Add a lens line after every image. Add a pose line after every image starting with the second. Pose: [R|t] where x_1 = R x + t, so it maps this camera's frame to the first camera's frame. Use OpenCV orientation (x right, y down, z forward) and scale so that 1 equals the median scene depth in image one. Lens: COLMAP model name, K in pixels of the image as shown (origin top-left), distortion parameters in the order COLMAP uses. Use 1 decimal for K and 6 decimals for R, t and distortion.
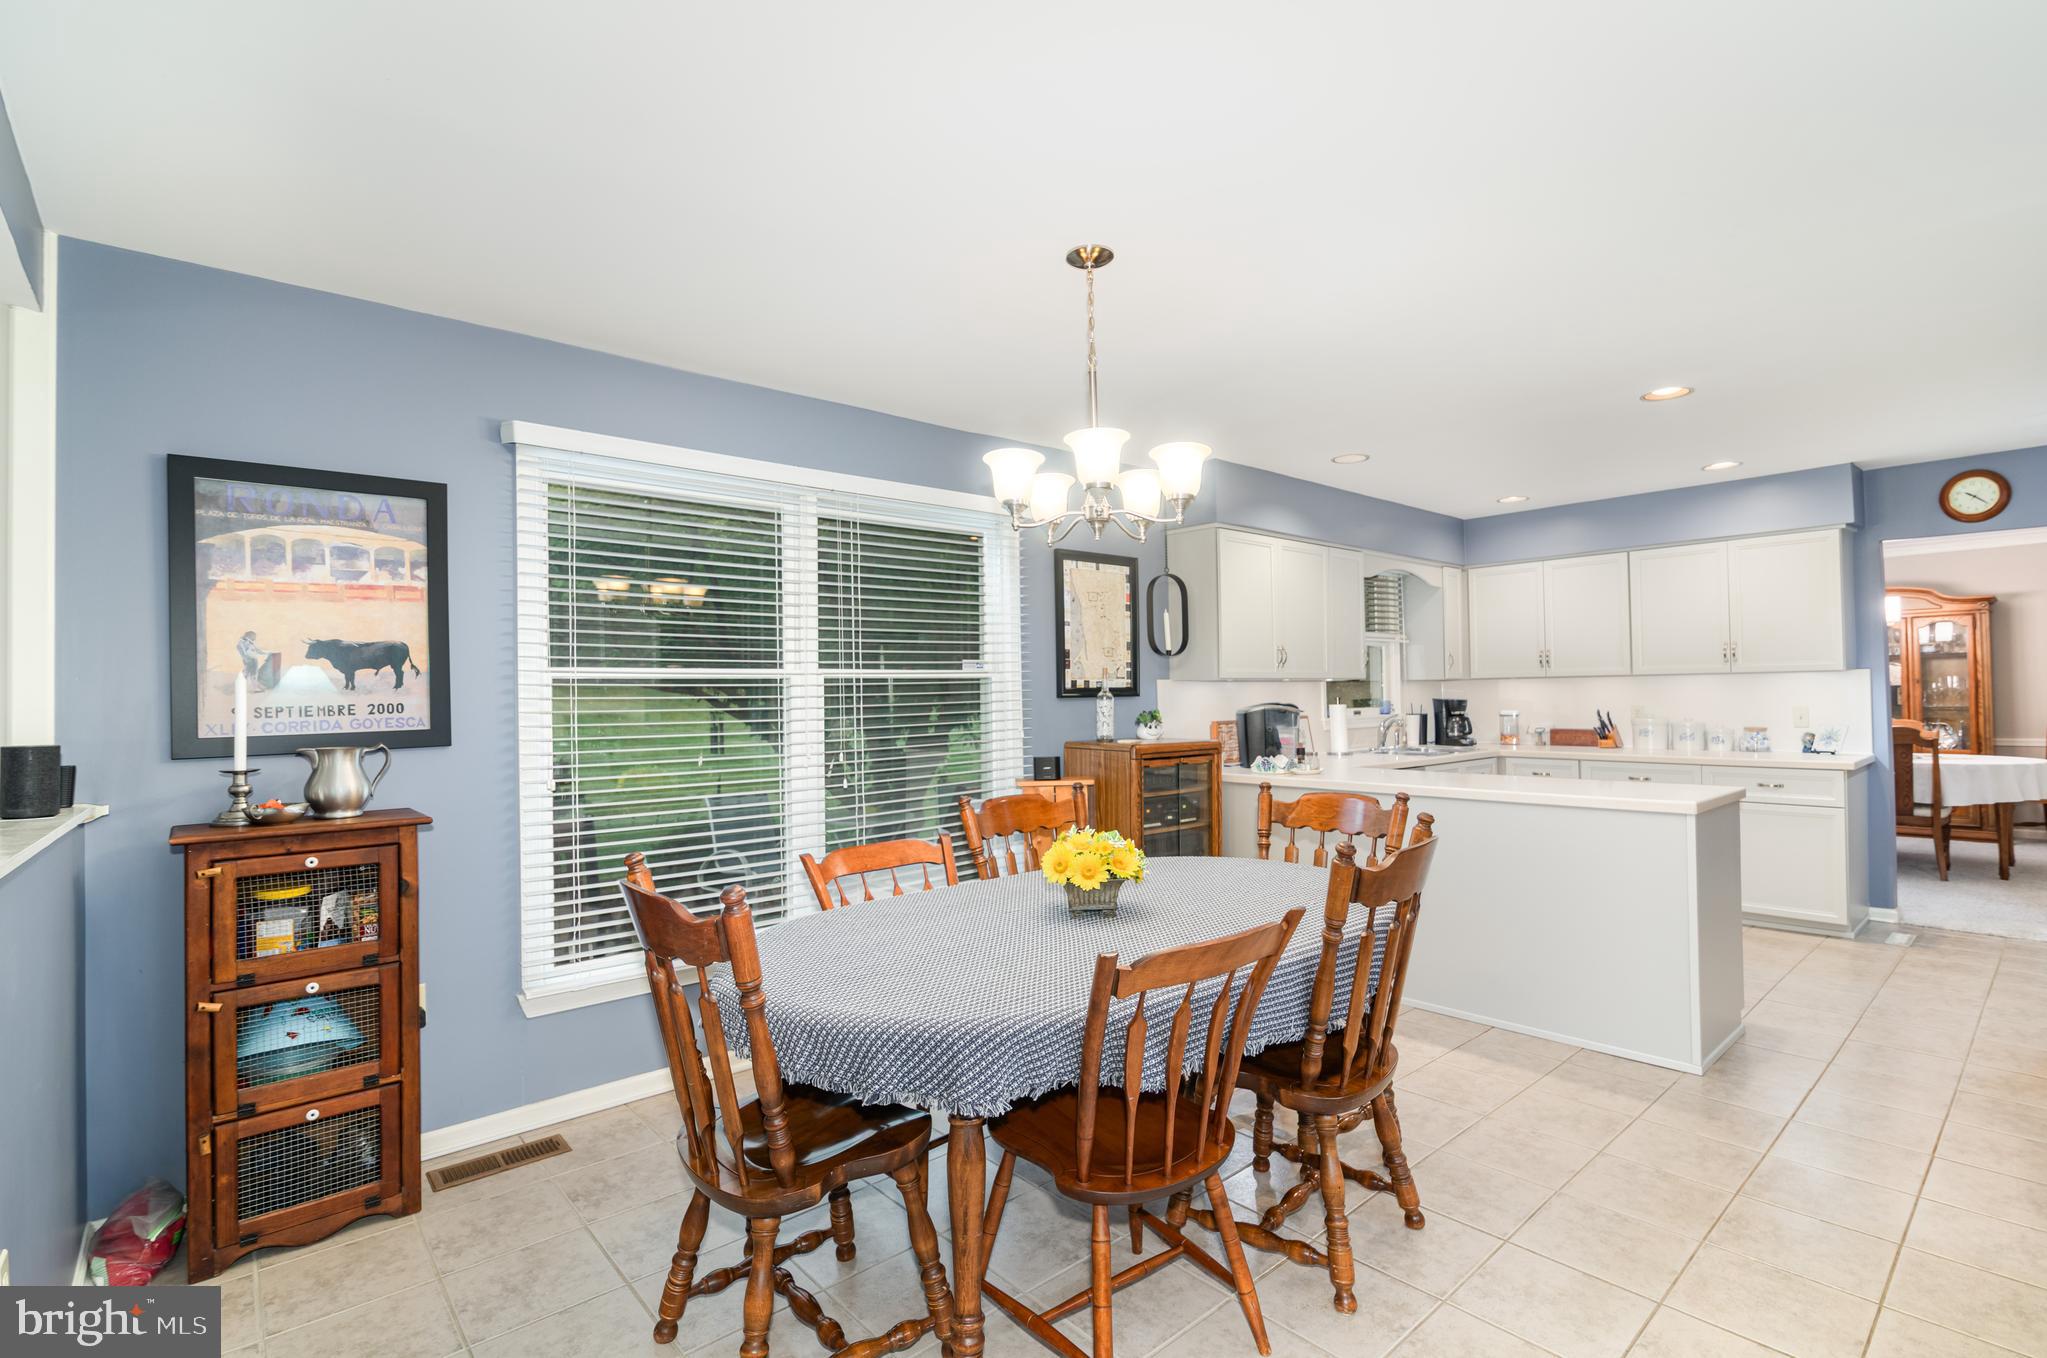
lens RADIAL K [[947.6, 0, 1013.3], [0, 947.6, 678.3], [0, 0, 1]] dist [-0.018388, 0.000742]
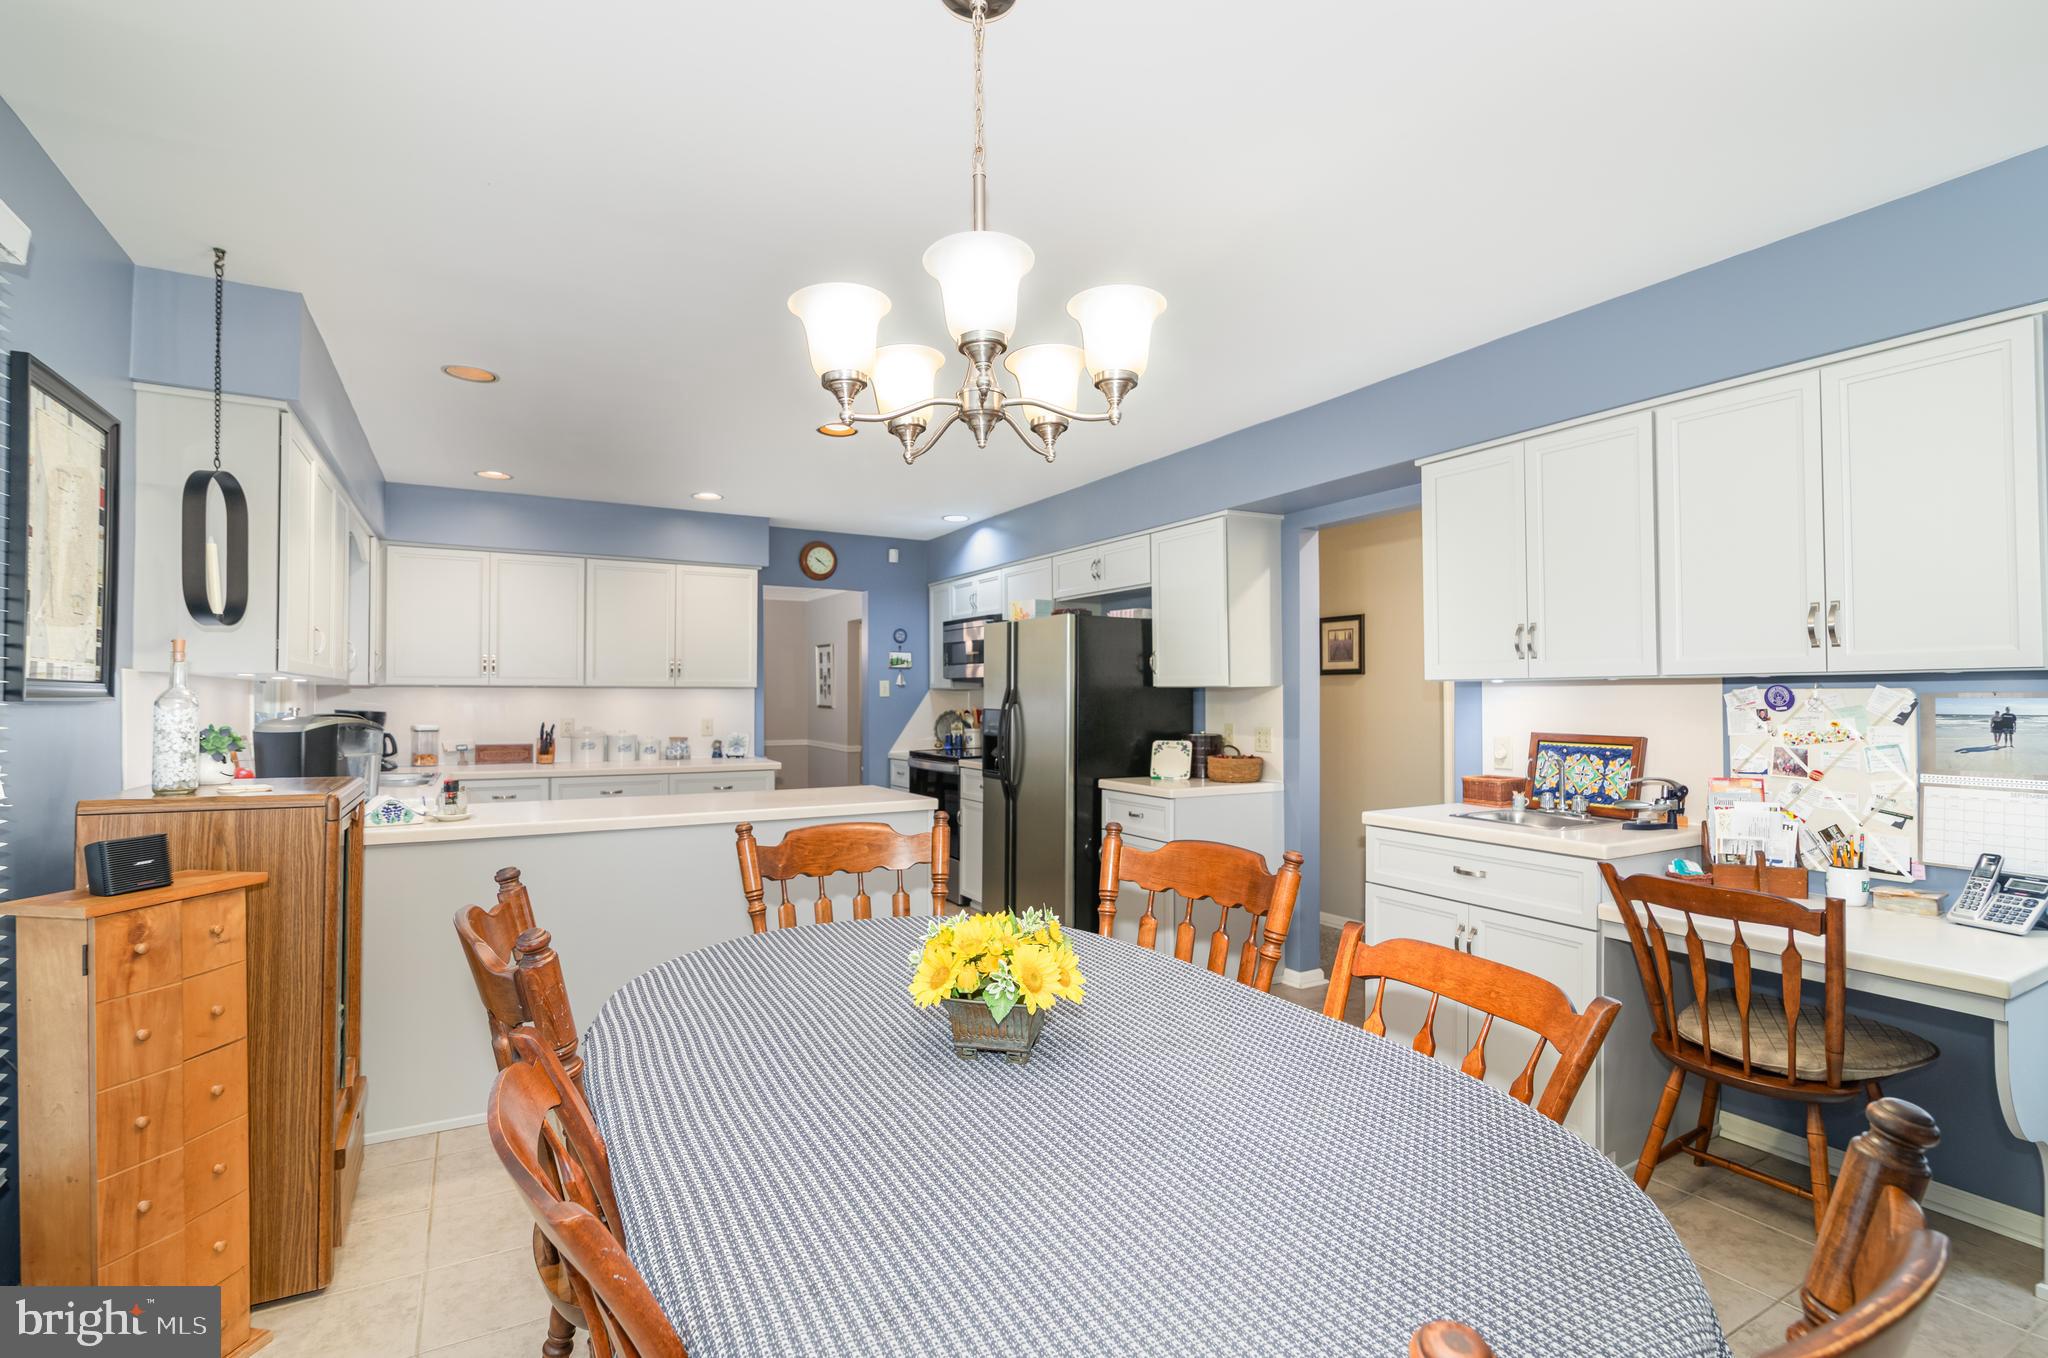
lens RADIAL K [[948.0, 0, 1033.1], [0, 948.0, 684.9], [0, 0, 1]] dist [-0.018388, 0.000742]
pose [[0.184269, 0.033365, 0.982309, -0.194832], [-0.020663, 0.999334, -0.030067, 0.014225], [-0.982659, -0.014757, 0.184836, 0.348217]]
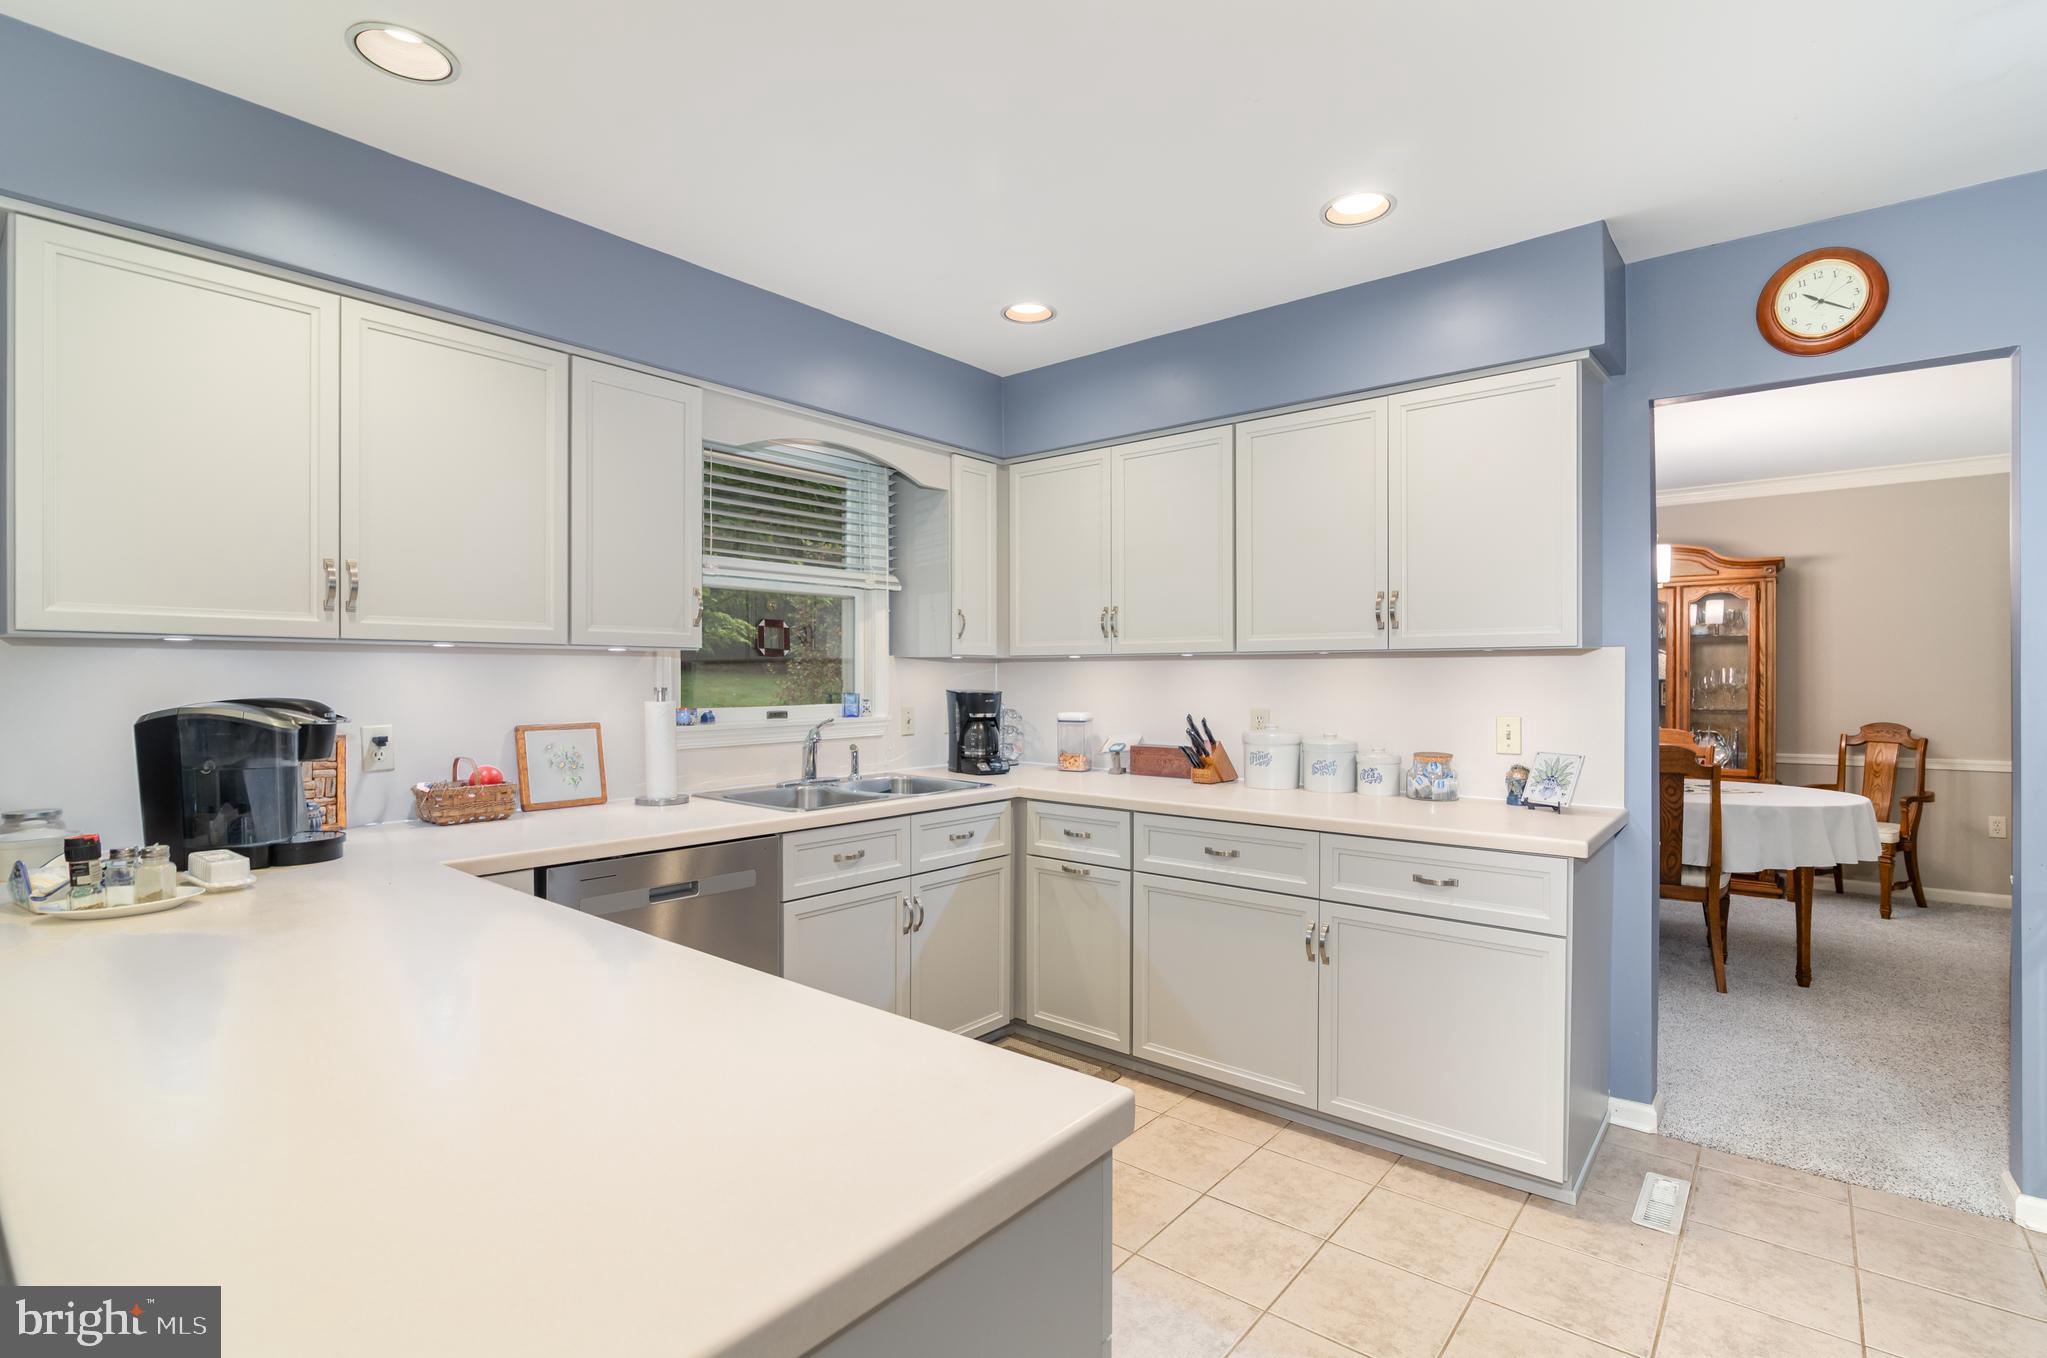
lens RADIAL K [[947.6, 0, 1028.7], [0, 947.6, 681.1], [0, 0, 1]] dist [-0.018388, 0.000742]
pose [[0.985000, 0.014252, 0.171962, 0.421696], [-0.018004, 0.999632, 0.020280, 0.003814], [-0.171610, -0.023072, 0.984895, 0.455336]]
